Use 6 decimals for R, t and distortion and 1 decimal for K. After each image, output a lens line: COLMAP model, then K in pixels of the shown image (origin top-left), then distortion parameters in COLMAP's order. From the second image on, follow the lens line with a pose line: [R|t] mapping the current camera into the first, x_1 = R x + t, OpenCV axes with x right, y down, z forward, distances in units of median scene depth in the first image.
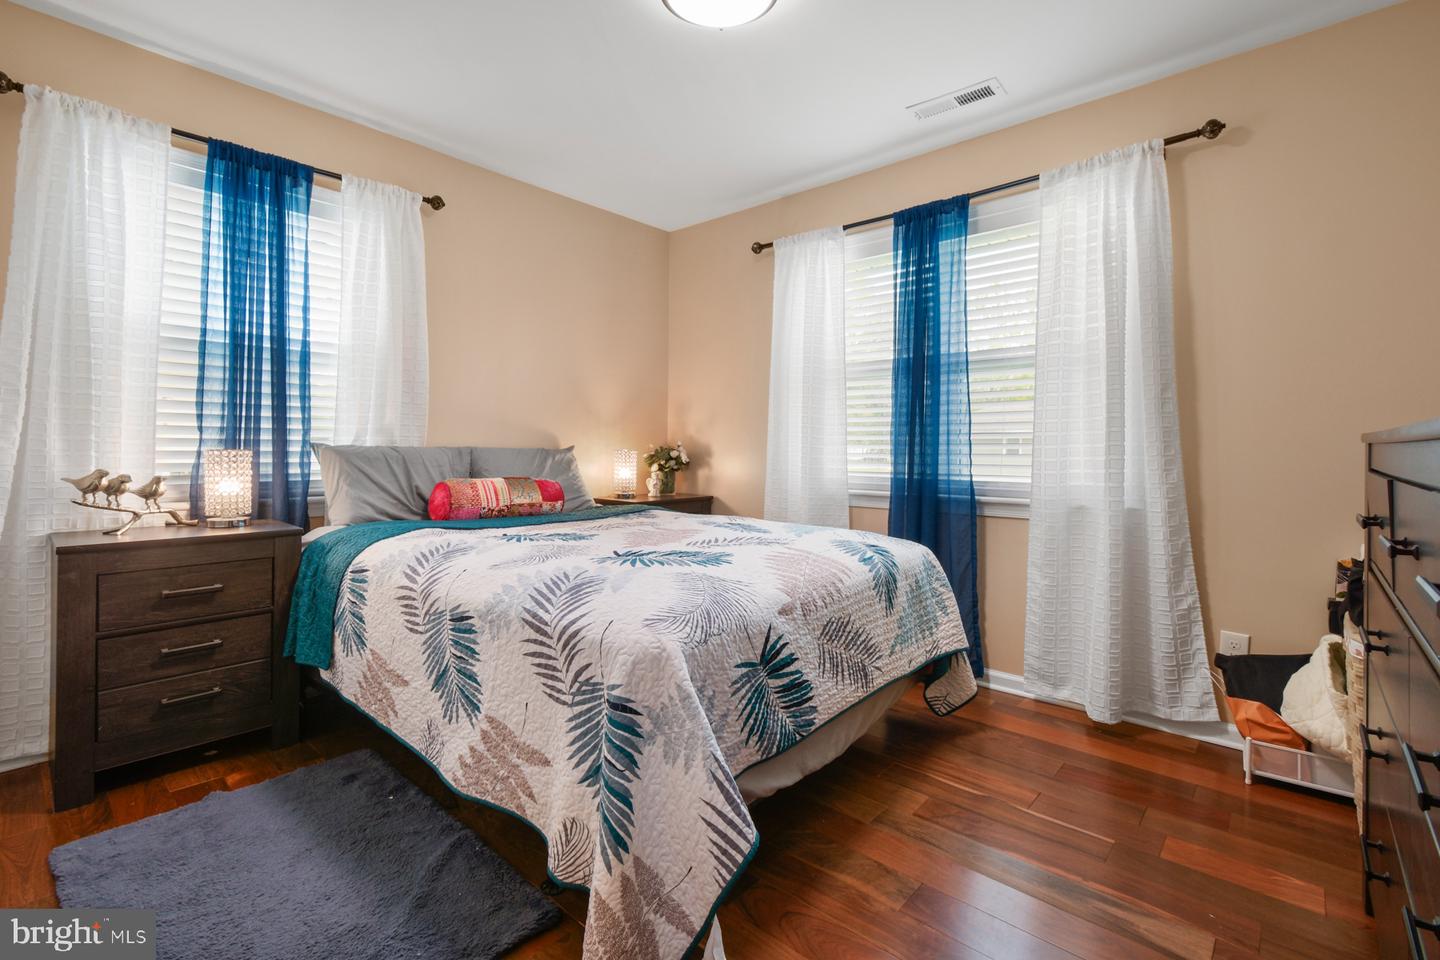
lens RADIAL K [[652.3, 0, 719.4], [0, 652.3, 443.1], [0, 0, 1]] dist [0.002203, 0.000020]
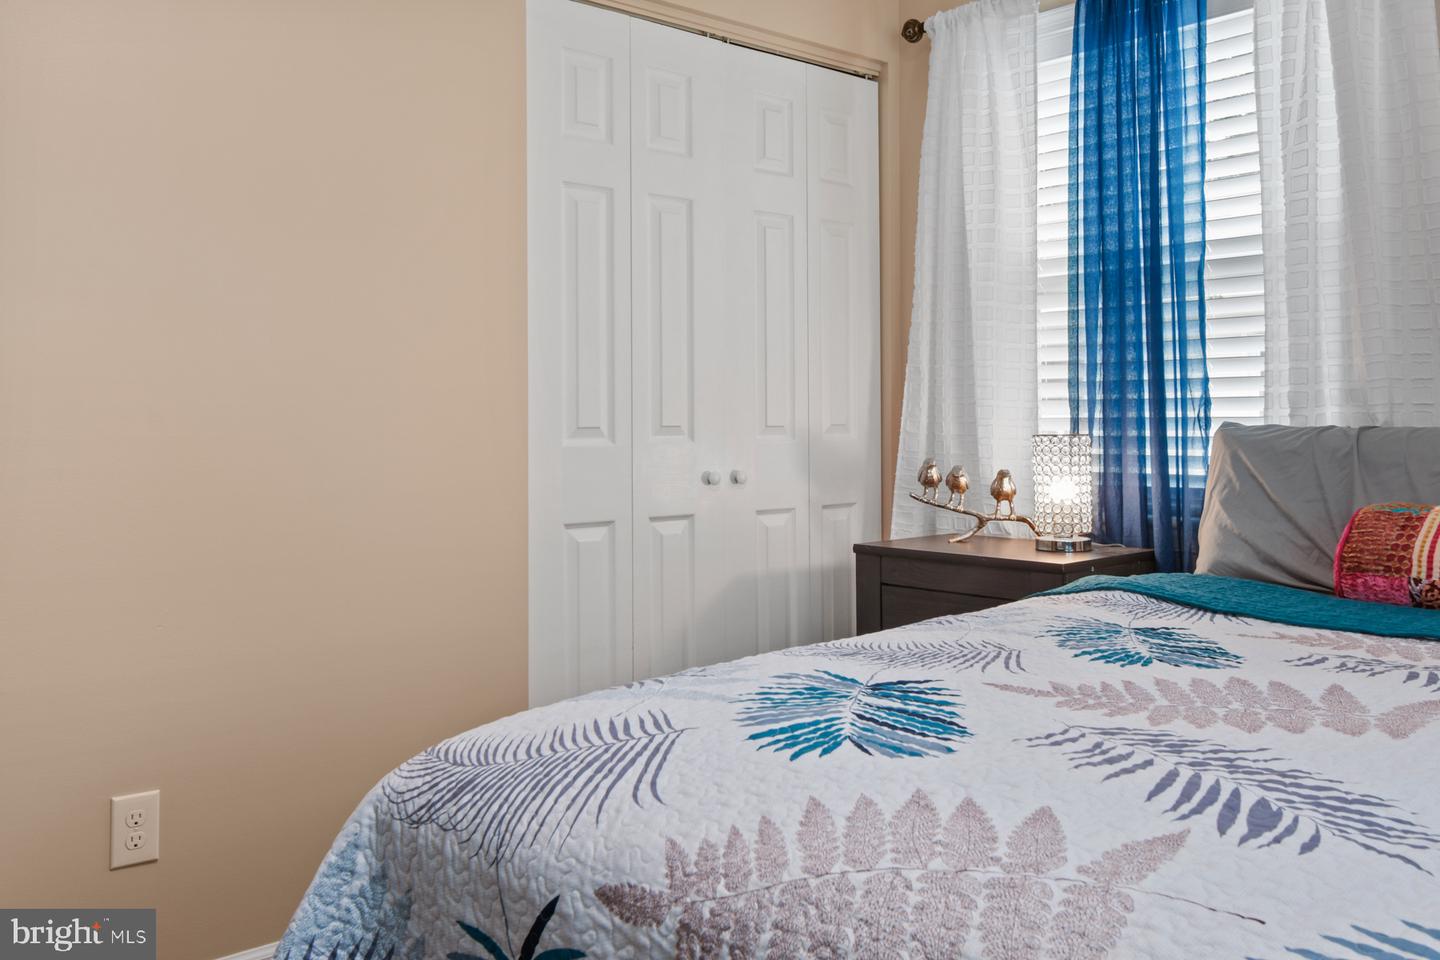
lens RADIAL K [[1189.2, 0, 720.3], [0, 1189.2, 427.6], [0, 0, 1]] dist [0.002884, -0.002247]
pose [[-0.094059, -0.009133, -0.995525, 0.495773], [0.006972, 0.999927, -0.009832, 0.012467], [0.995542, -0.007865, -0.093988, 0.774154]]
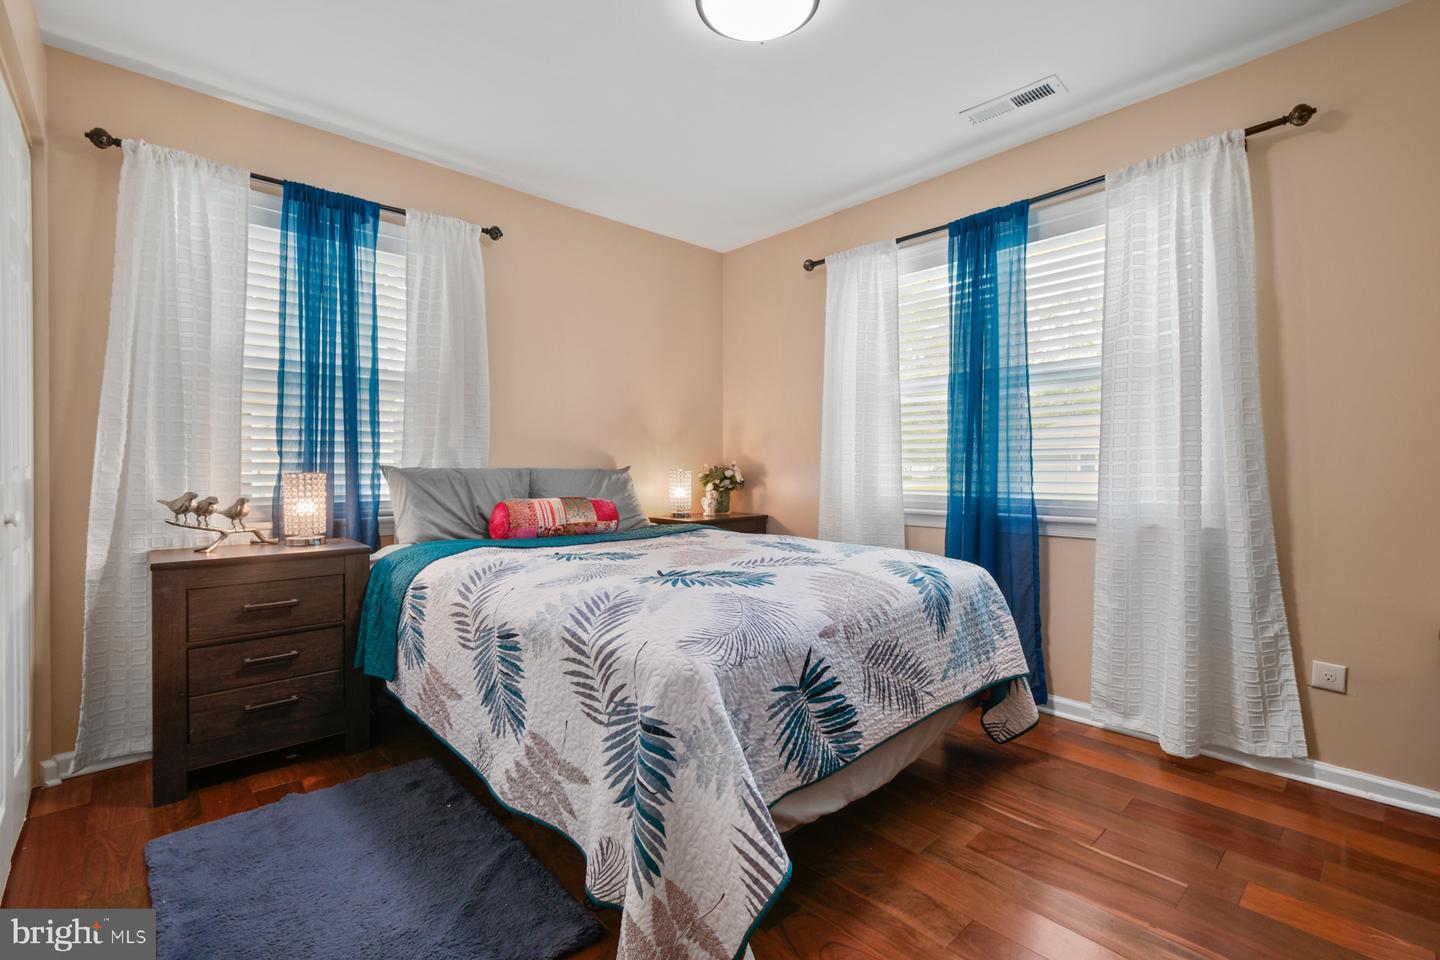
lens RADIAL K [[641.6, 0, 722.8], [0, 641.6, 466.5], [0, 0, 1]] dist [0.001938, -0.000228]
pose [[0.995482, -0.008808, -0.094545, 0.027113], [0.009396, 0.999939, 0.005774, 0.000116], [0.094489, -0.006636, 0.995504, 0.021541]]
